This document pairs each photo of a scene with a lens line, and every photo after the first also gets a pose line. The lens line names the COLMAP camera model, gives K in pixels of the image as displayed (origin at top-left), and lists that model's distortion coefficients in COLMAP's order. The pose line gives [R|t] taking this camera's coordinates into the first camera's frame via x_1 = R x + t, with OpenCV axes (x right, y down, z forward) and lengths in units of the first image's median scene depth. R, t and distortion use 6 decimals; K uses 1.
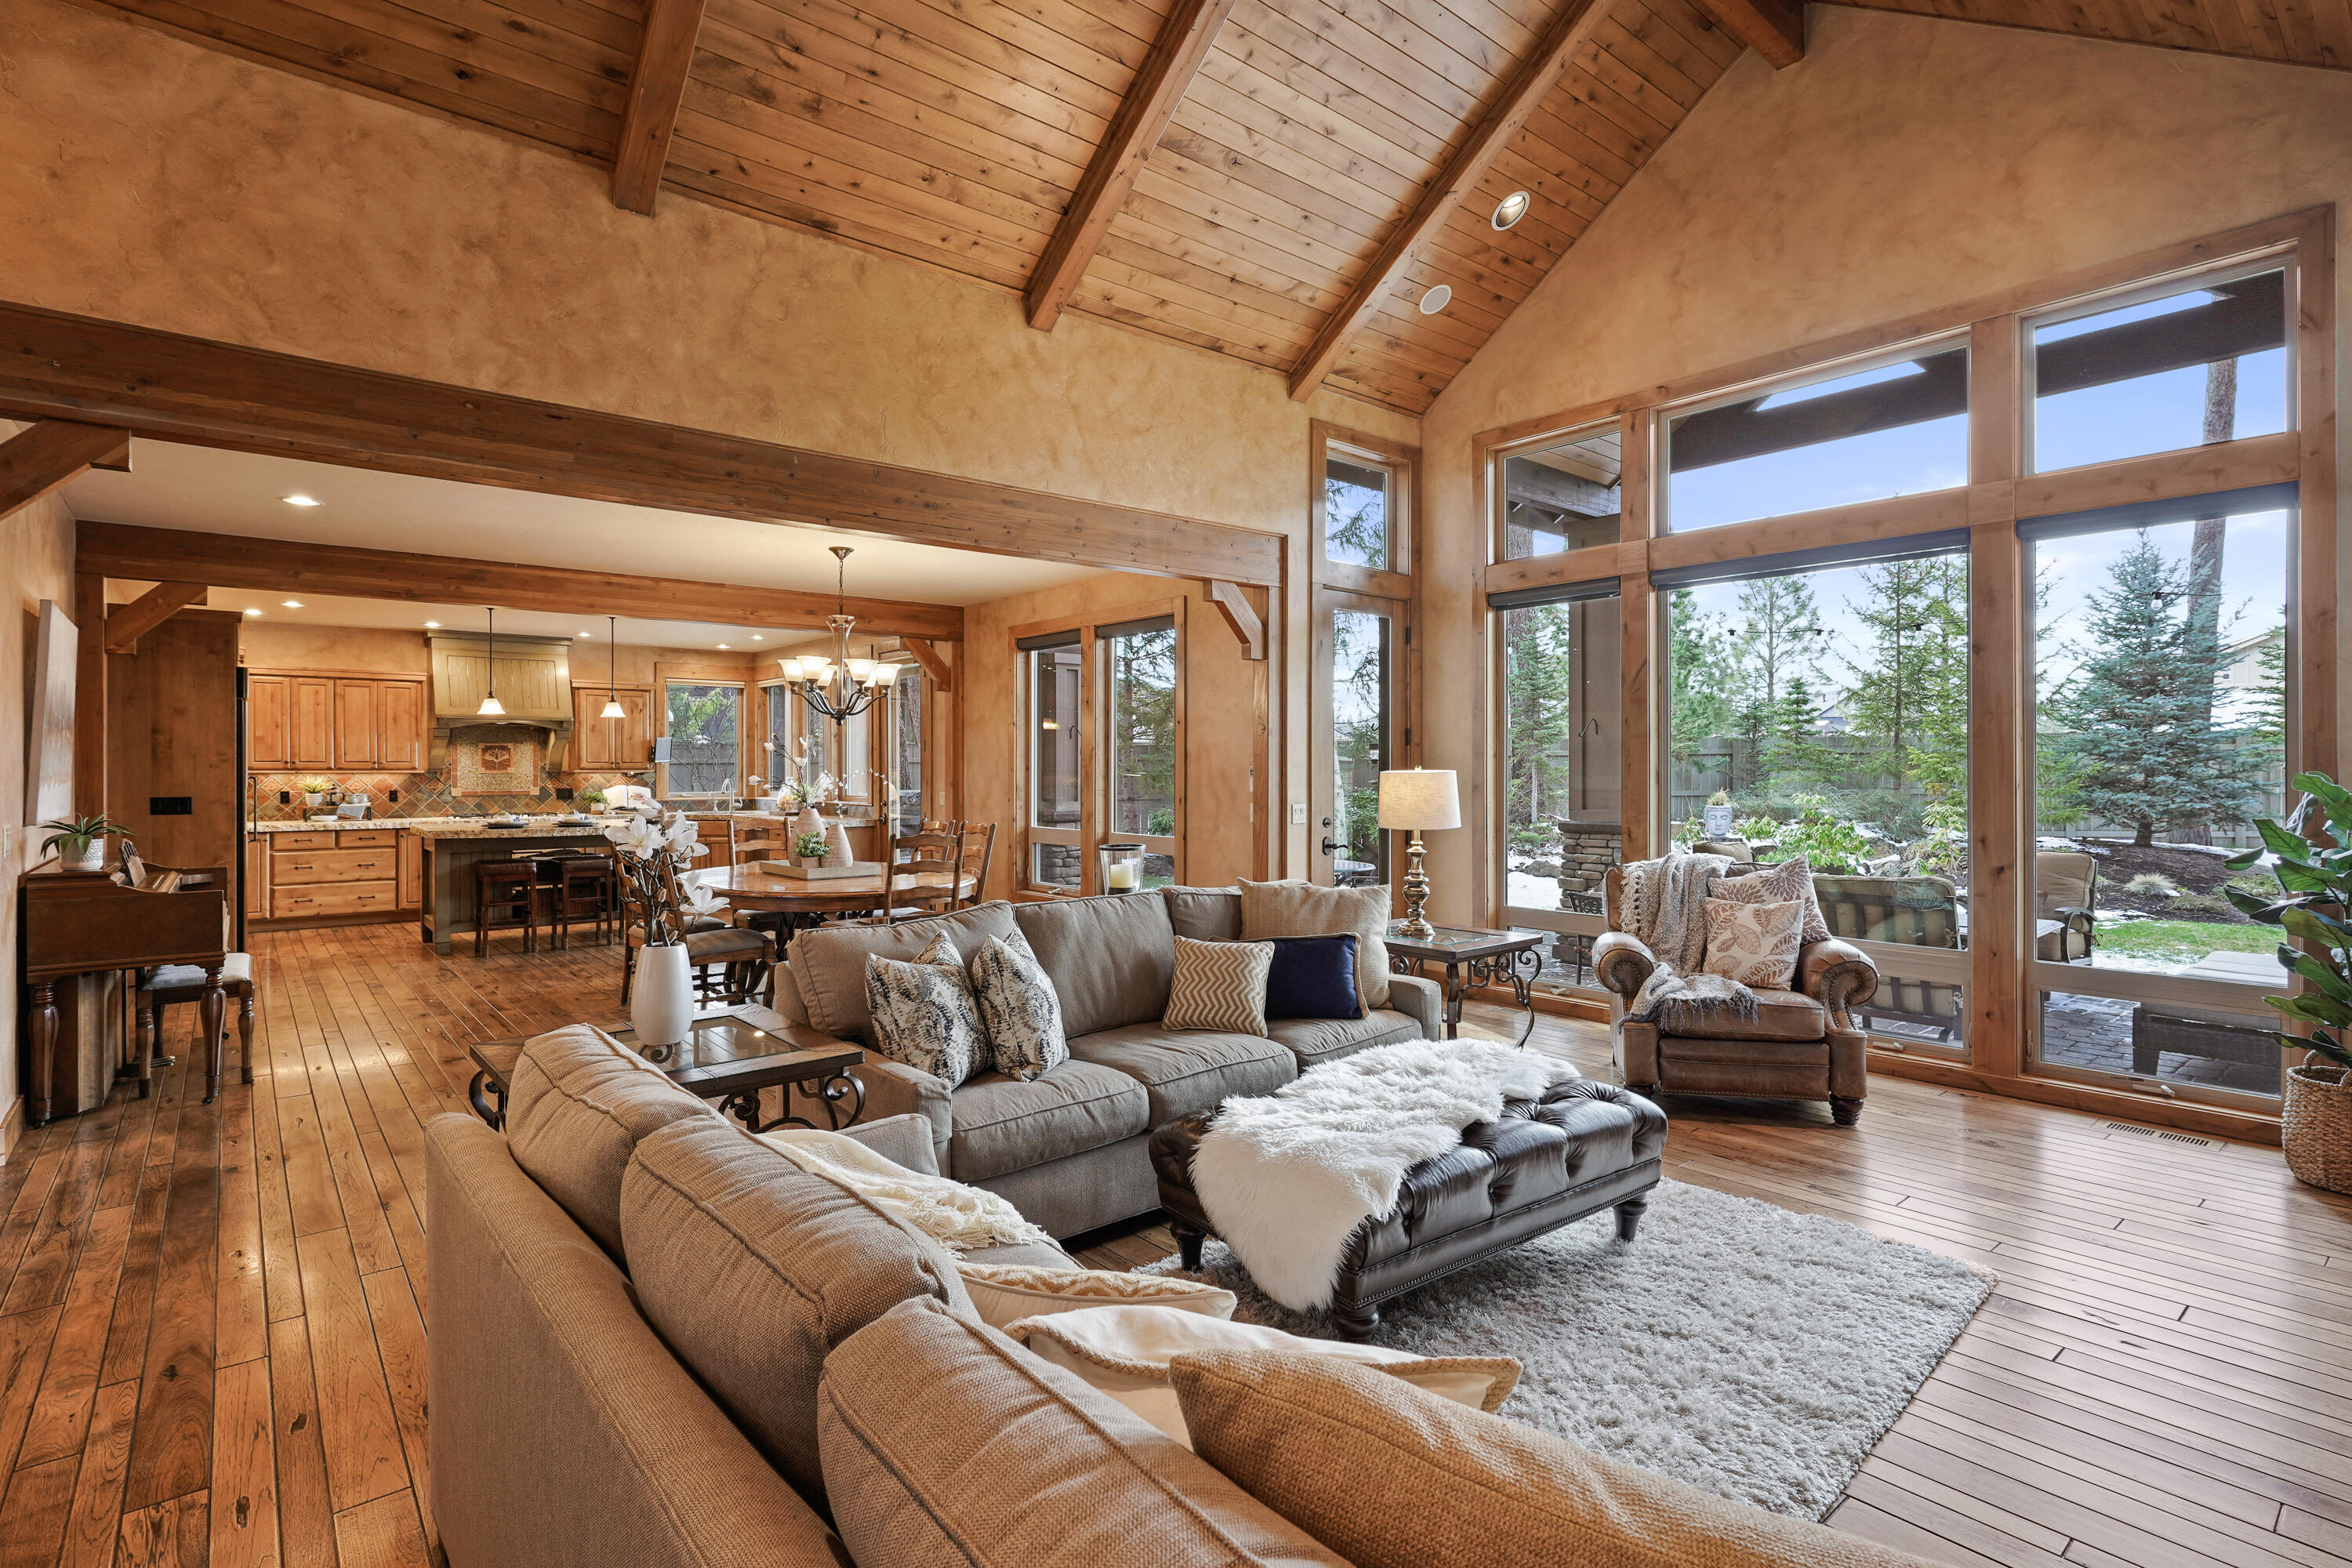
lens RADIAL K [[1128.8, 0, 1180.2], [0, 1128.8, 781.0], [0, 0, 1]] dist [-0.010472, 0.005966]
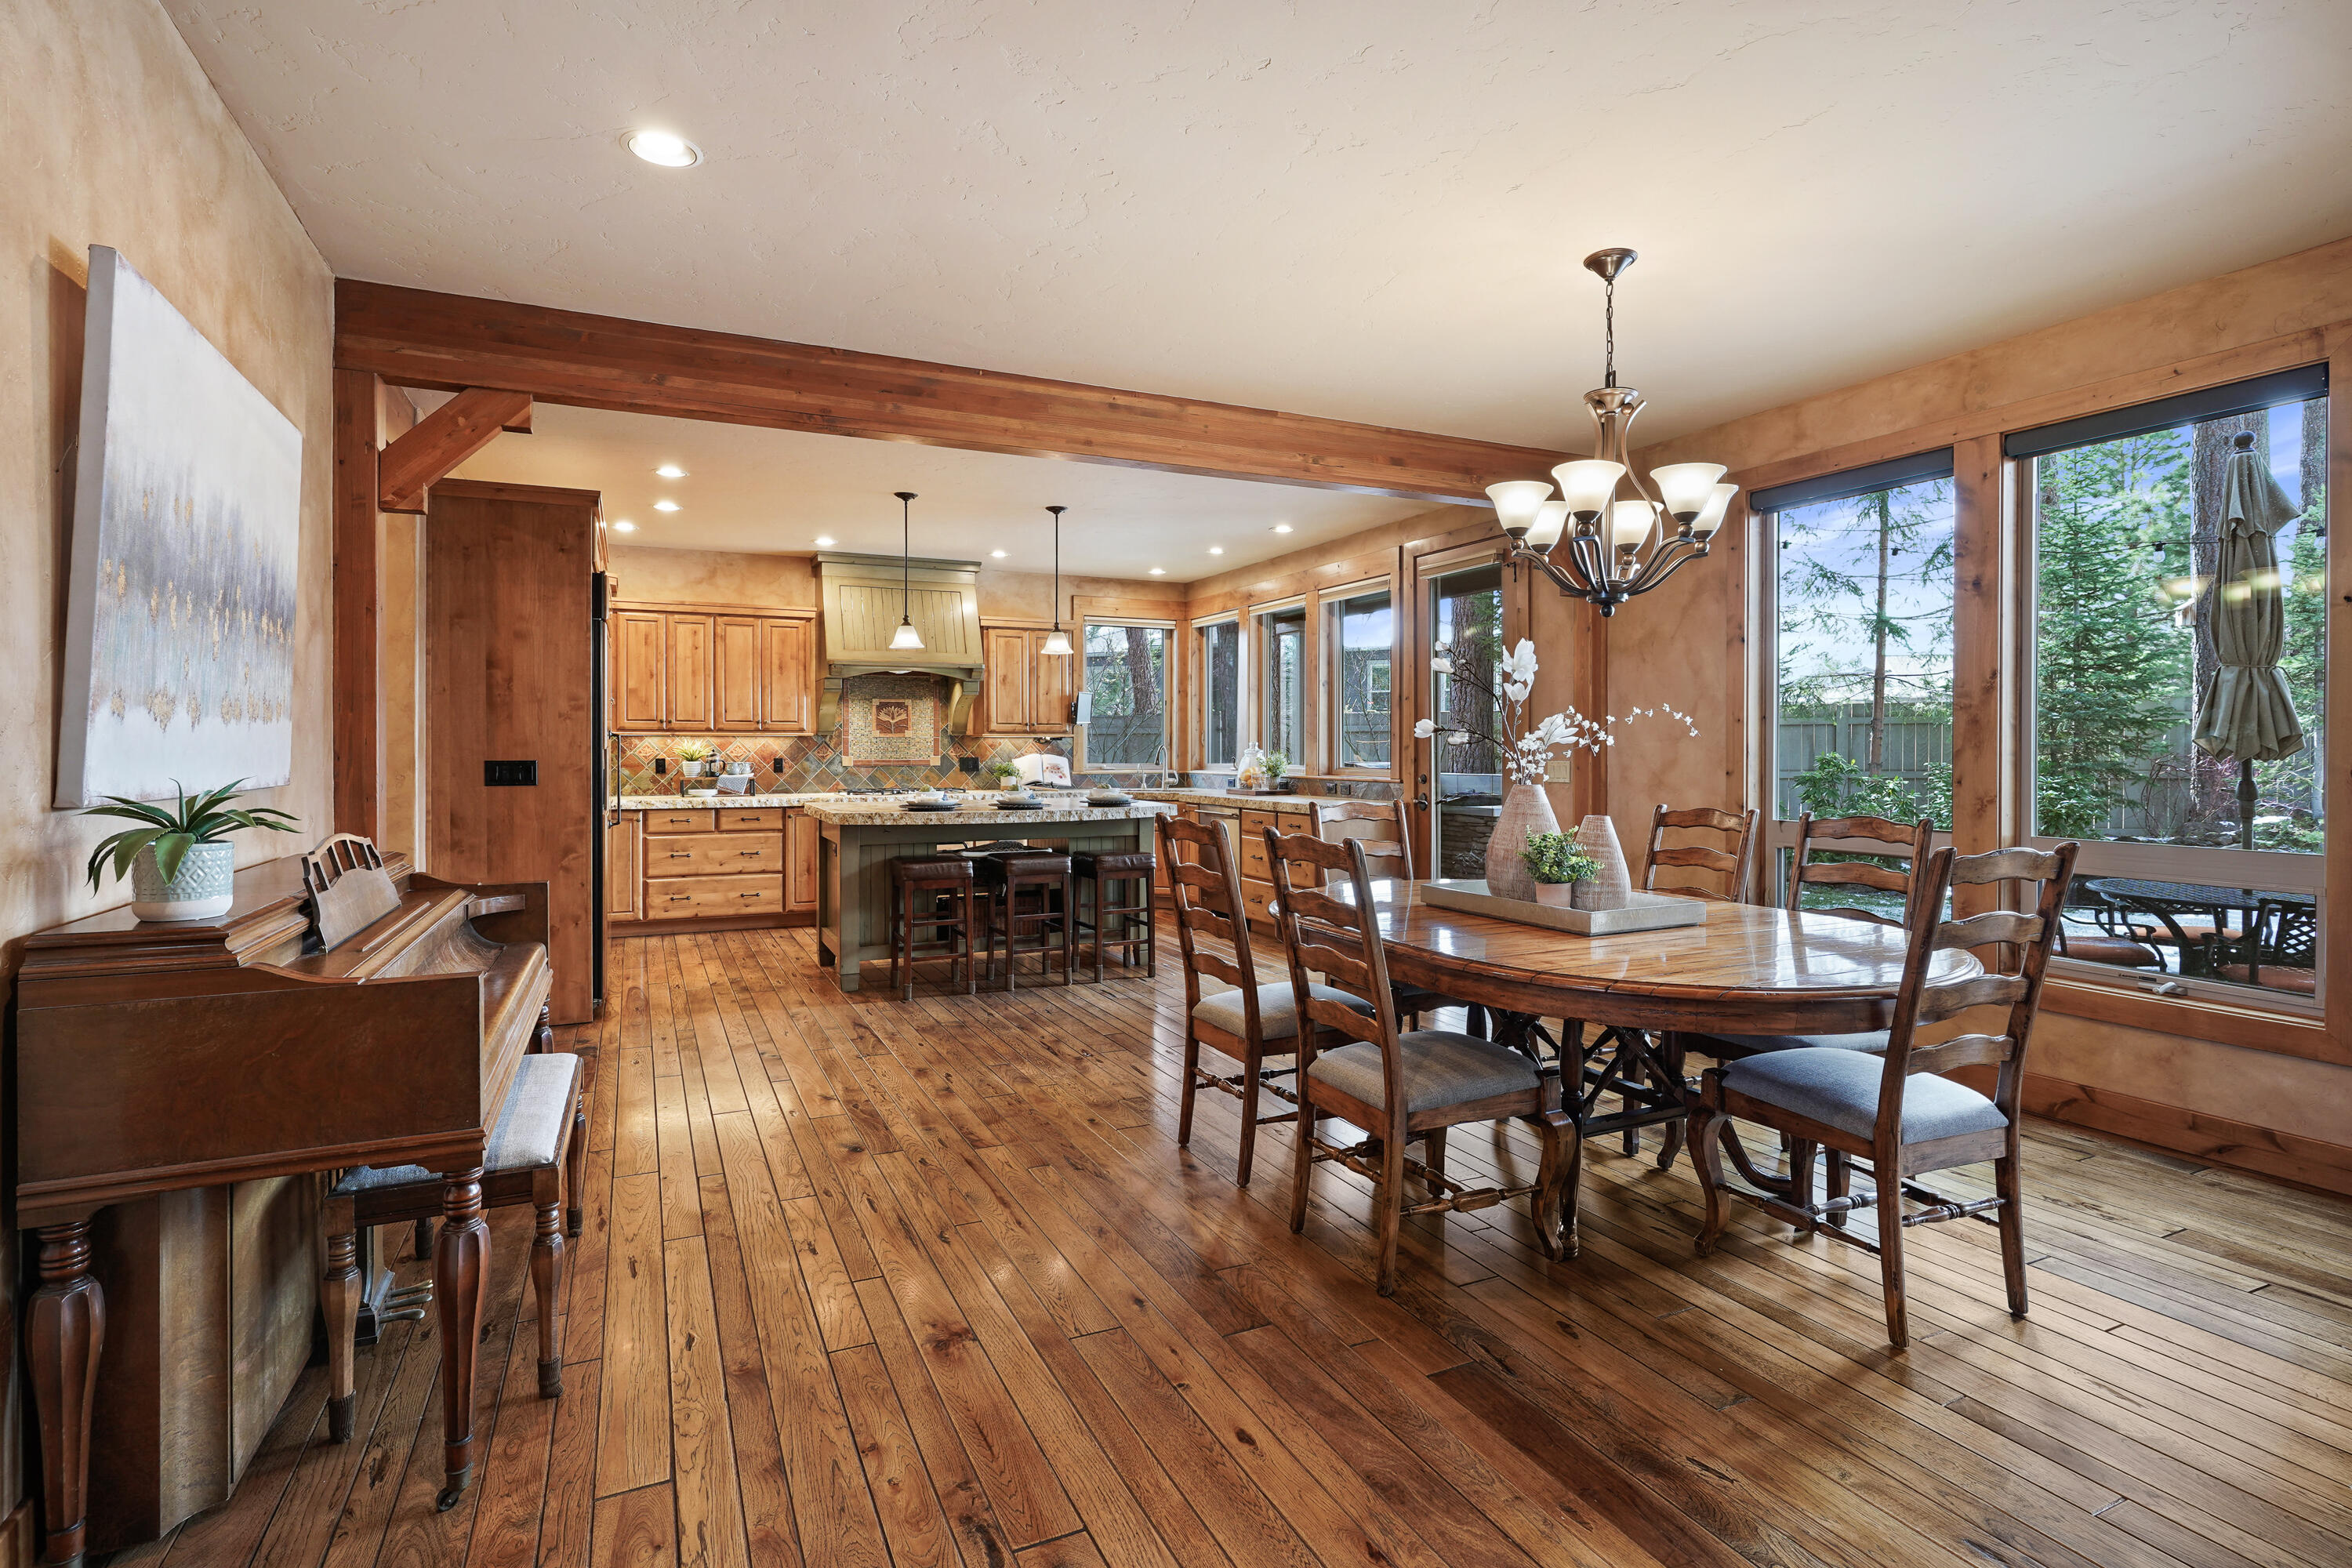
lens RADIAL K [[1128.8, 0, 1174.6], [0, 1128.8, 764.8], [0, 0, 1]] dist [-0.010472, 0.005966]
pose [[0.967516, 0.003765, -0.252782, -0.248283], [-0.002899, 0.999989, 0.003797, 0.009995], [0.252793, -0.002941, 0.967516, 0.327661]]
